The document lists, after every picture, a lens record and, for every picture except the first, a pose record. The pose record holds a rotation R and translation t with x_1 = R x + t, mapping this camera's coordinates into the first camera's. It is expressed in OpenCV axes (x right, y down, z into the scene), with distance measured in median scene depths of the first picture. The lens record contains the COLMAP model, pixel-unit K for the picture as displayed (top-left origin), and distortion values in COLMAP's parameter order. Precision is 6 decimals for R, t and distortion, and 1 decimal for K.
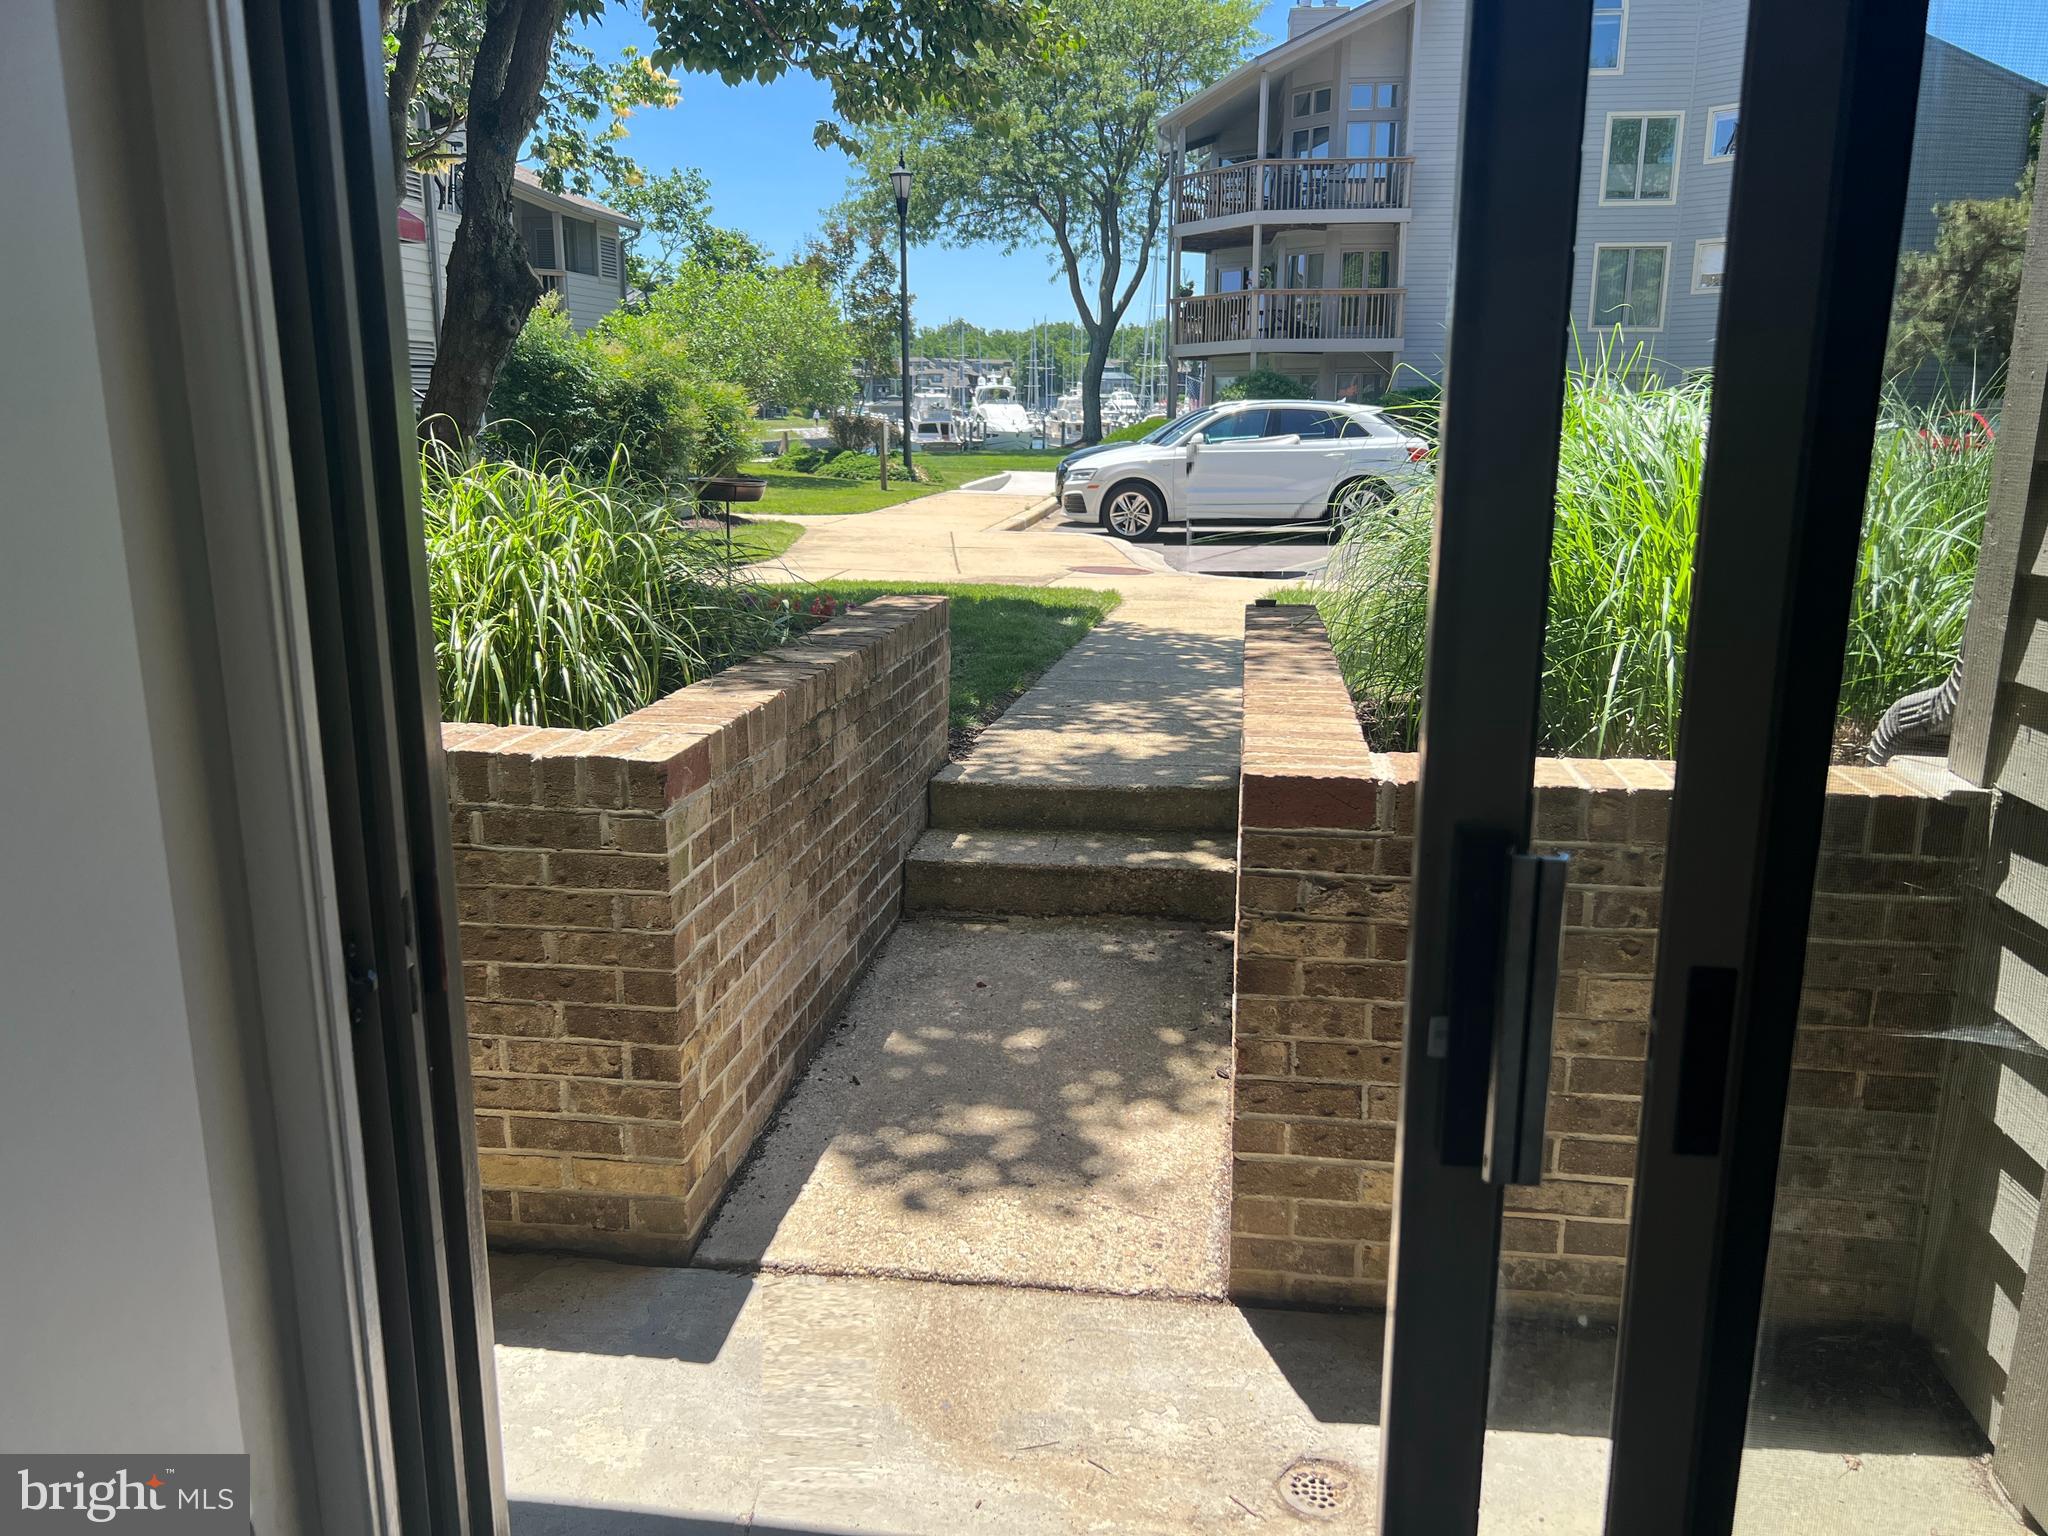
lens RADIAL K [[1557.9, 0, 1035.1], [0, 1557.9, 734.4], [0, 0, 1]] dist [0.041298, -0.006920]
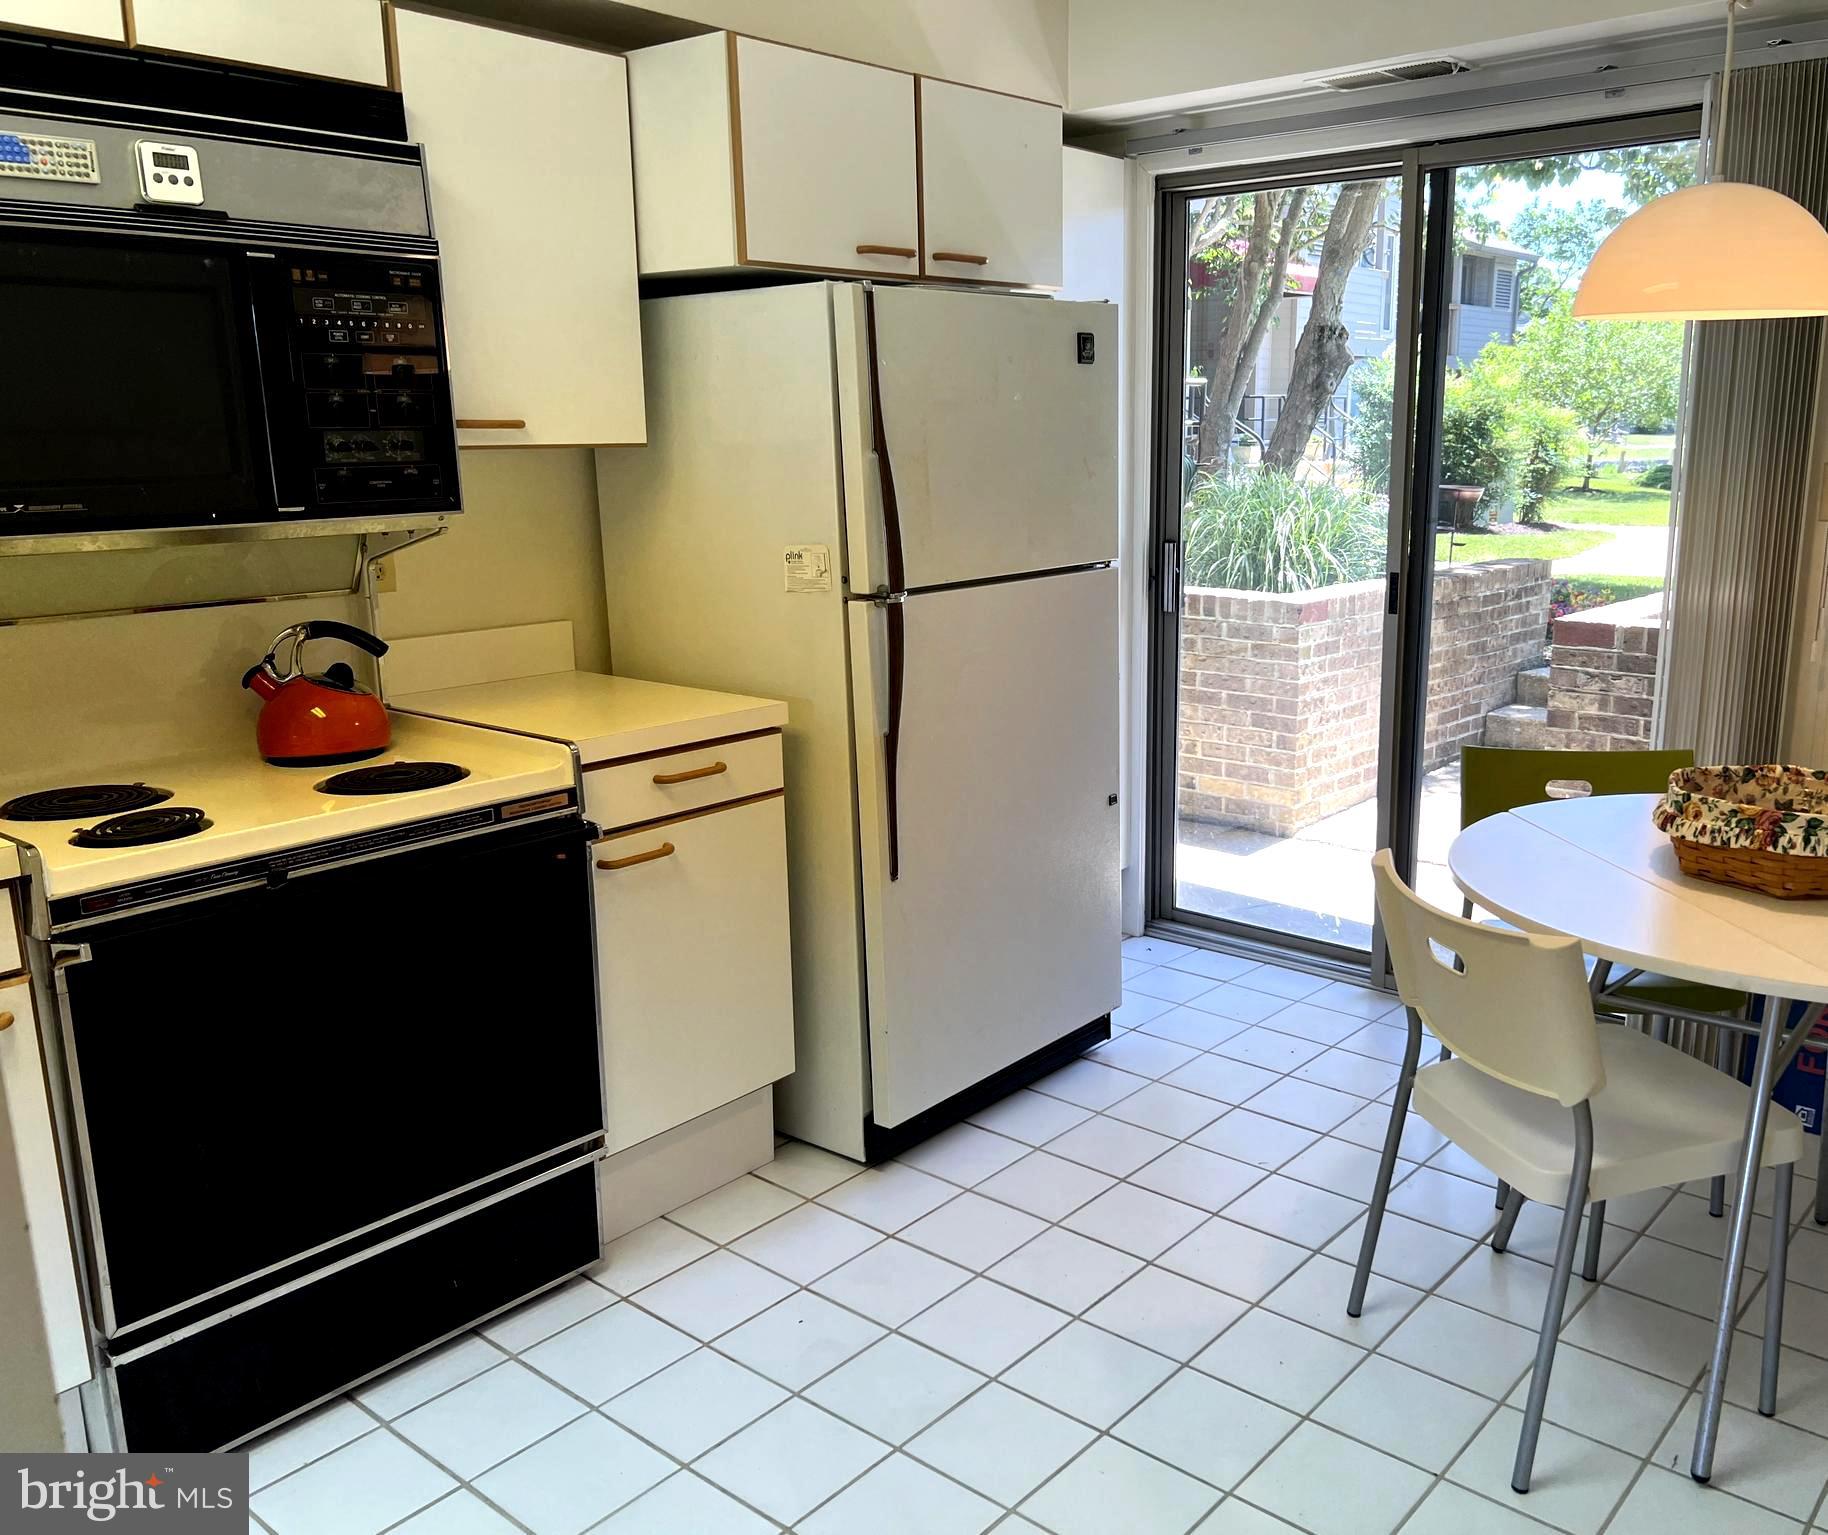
lens RADIAL K [[1602.1, 0, 918.0], [0, 1602.1, 771.4], [0, 0, 1]] dist [0.017993, 0.008943]
pose [[0.812414, 0.114412, -0.571745, 0.638695], [-0.110032, 0.993025, 0.042366, 0.211549], [0.572605, 0.028491, 0.819336, -1.163966]]
